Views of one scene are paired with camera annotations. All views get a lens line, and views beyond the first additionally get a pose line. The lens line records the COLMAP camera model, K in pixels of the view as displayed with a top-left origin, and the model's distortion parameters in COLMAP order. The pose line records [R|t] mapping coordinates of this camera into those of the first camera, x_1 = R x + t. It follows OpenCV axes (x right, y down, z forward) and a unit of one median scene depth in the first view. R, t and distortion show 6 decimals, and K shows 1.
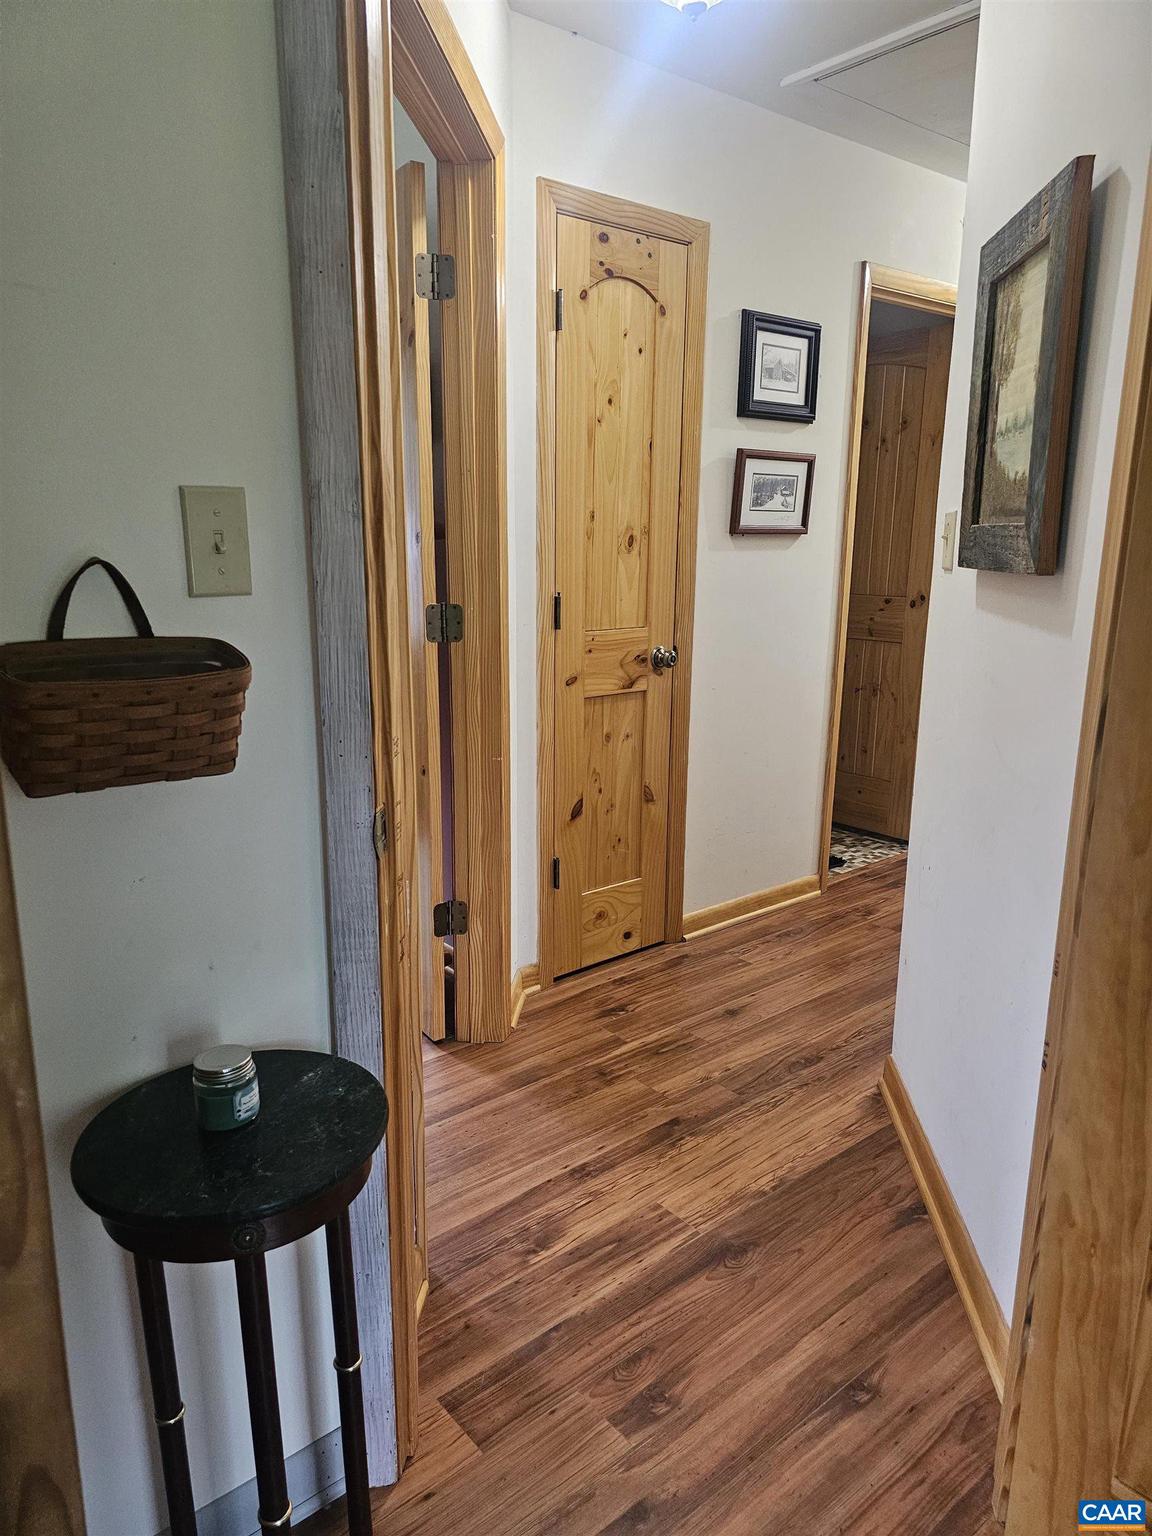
lens RADIAL K [[1012.4, 0, 549.5], [0, 1012.4, 757.8], [0, 0, 1]] dist [0.080940, -0.088683]
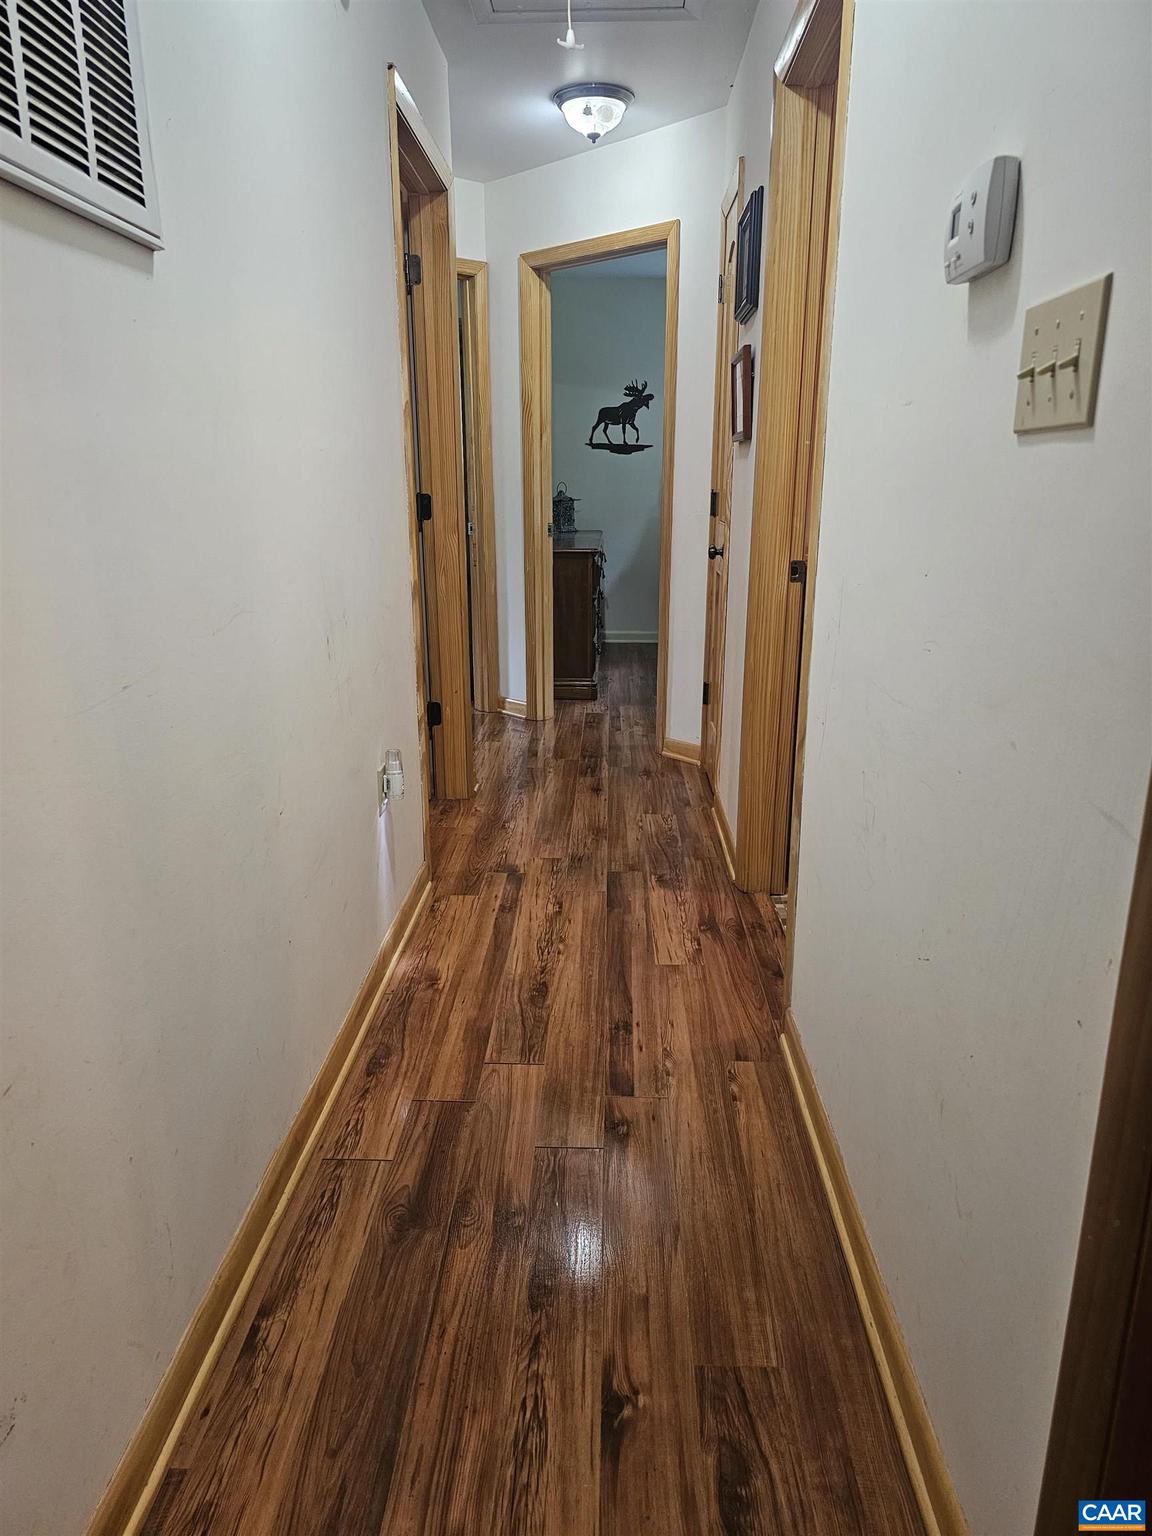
lens RADIAL K [[1032.9, 0, 576.0], [0, 1032.9, 768.0], [0, 0, 1]] dist [0.080765, -0.056889]
pose [[-0.640355, 0.240635, -0.729411, 1.238349], [-0.133189, 0.900481, 0.413999, -0.383756], [0.756443, 0.362256, -0.544577, 1.713795]]
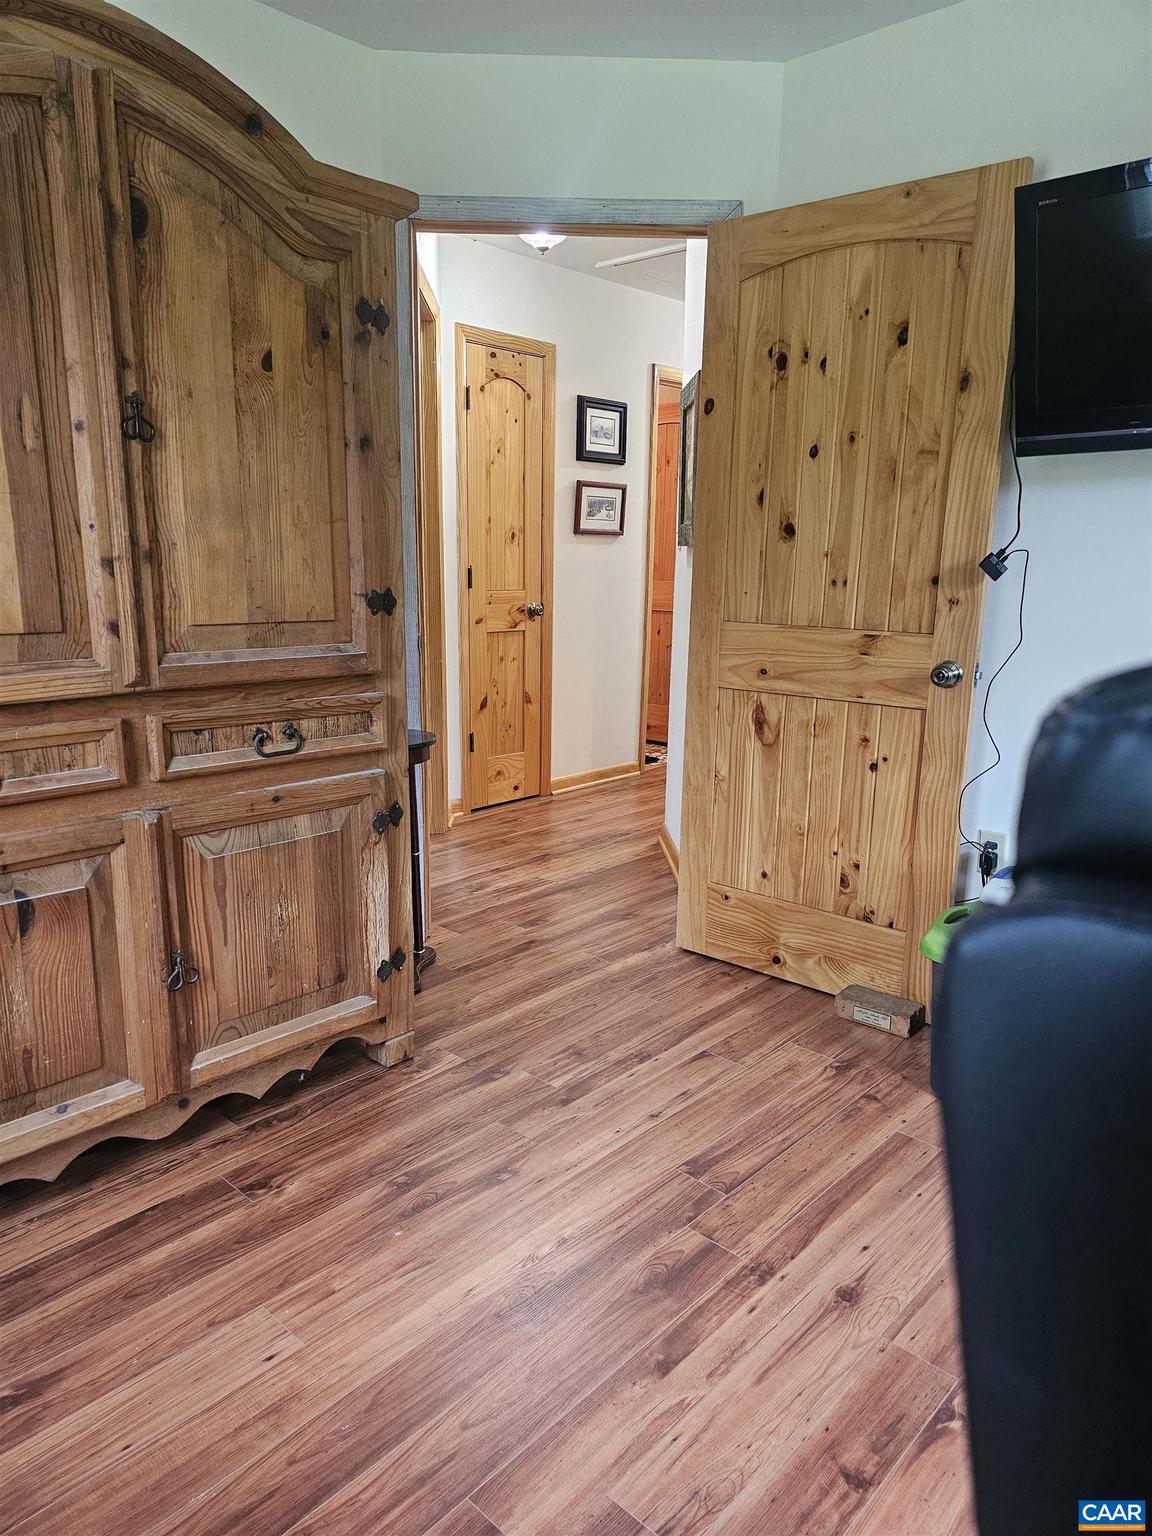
lens RADIAL K [[1023.8, 0, 573.5], [0, 1023.8, 777.8], [0, 0, 1]] dist [0.063890, -0.051049]
pose [[0.989001, -0.022041, 0.146254, -0.072607], [0.021640, 0.999756, 0.004329, 0.166581], [-0.146314, -0.001116, 0.989238, -0.633212]]
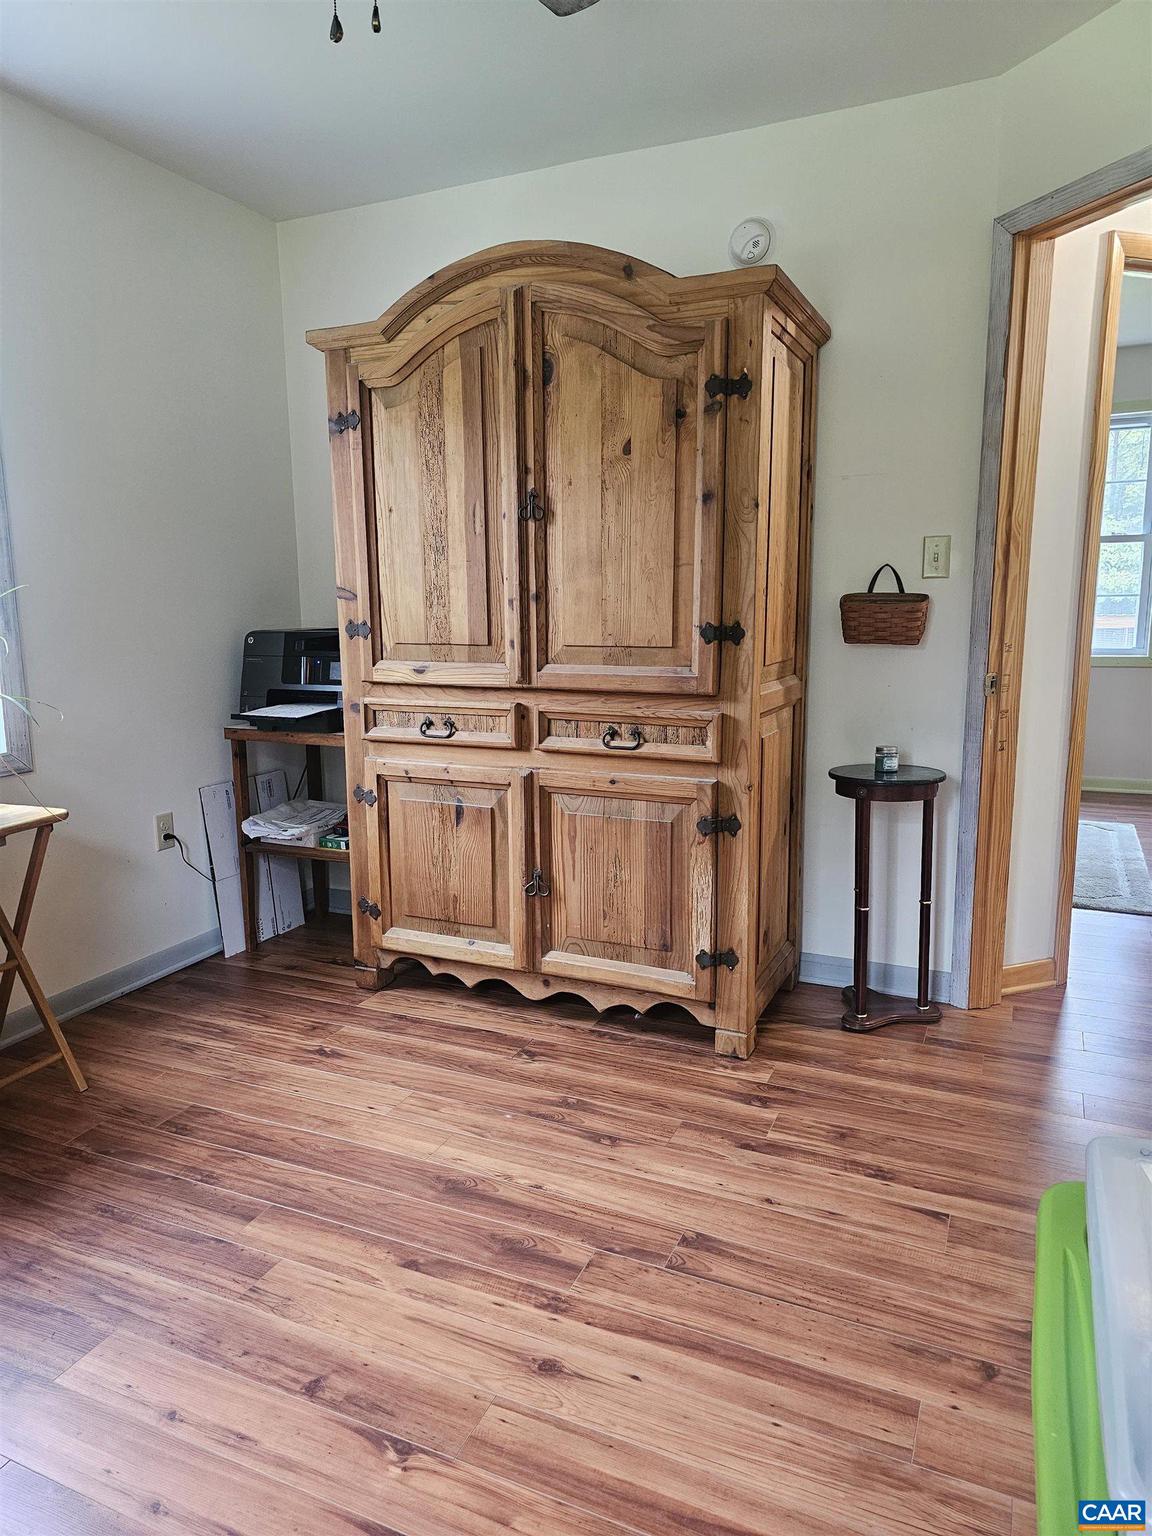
lens RADIAL K [[1032.9, 0, 576.0], [0, 1032.9, 768.0], [0, 0, 1]] dist [0.080765, -0.056889]
pose [[0.458048, 0.145431, -0.876950, 0.619849], [-0.179567, 0.981326, 0.068950, 0.109899], [0.870602, 0.125889, 0.475609, -0.366373]]
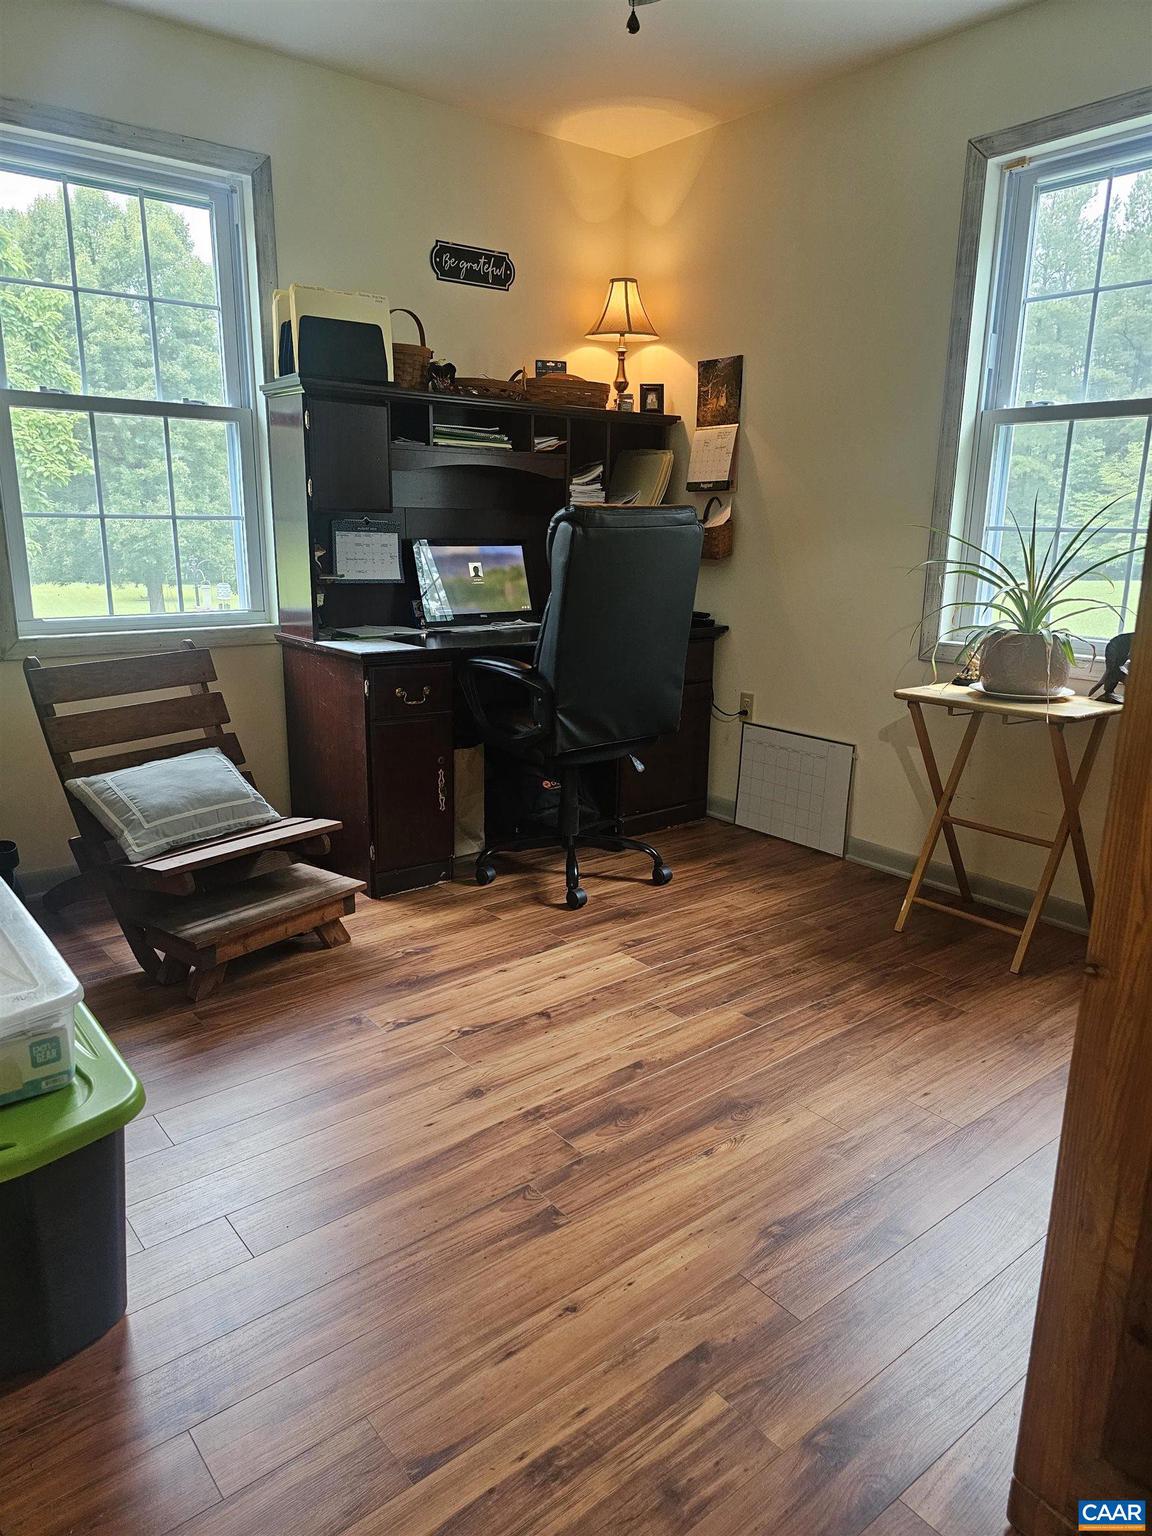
lens RADIAL K [[1032.9, 0, 576.0], [0, 1032.9, 768.0], [0, 0, 1]] dist [0.080765, -0.056889]
pose [[-0.999858, -0.014425, -0.008687, 0.101899], [-0.016782, 0.896008, 0.443722, -0.066079], [0.001383, 0.443804, -0.896123, 0.489213]]
